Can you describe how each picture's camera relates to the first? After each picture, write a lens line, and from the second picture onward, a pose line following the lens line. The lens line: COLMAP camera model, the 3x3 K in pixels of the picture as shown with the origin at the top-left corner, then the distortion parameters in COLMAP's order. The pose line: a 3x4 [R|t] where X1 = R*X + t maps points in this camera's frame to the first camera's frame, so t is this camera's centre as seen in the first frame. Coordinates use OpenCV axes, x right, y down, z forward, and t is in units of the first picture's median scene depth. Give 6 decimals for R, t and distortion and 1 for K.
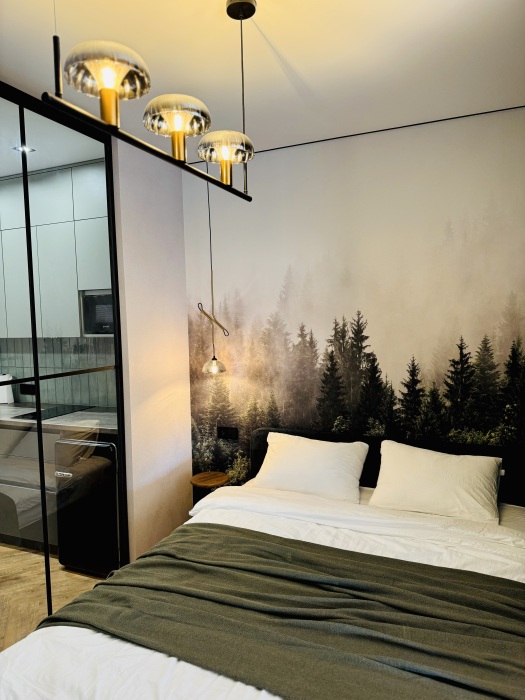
lens RADIAL K [[495.8, 0, 272.4], [0, 495.8, 332.7], [0, 0, 1]] dist [-0.001419, -0.014111]
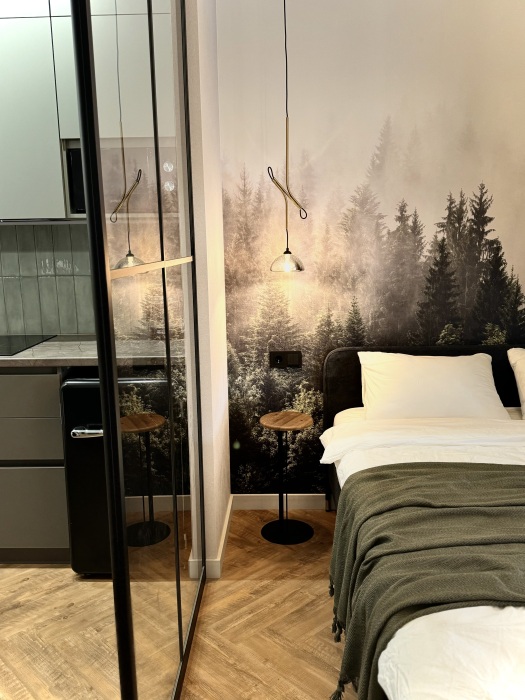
lens RADIAL K [[625.8, 0, 261.1], [0, 625.8, 356.3], [0, 0, 1]] dist [0.042601, -0.066166]
pose [[0.932485, -0.061641, 0.355910, -0.472480], [0.010810, 0.989652, 0.143078, 0.071610], [-0.361046, -0.129571, 0.923502, 0.185708]]
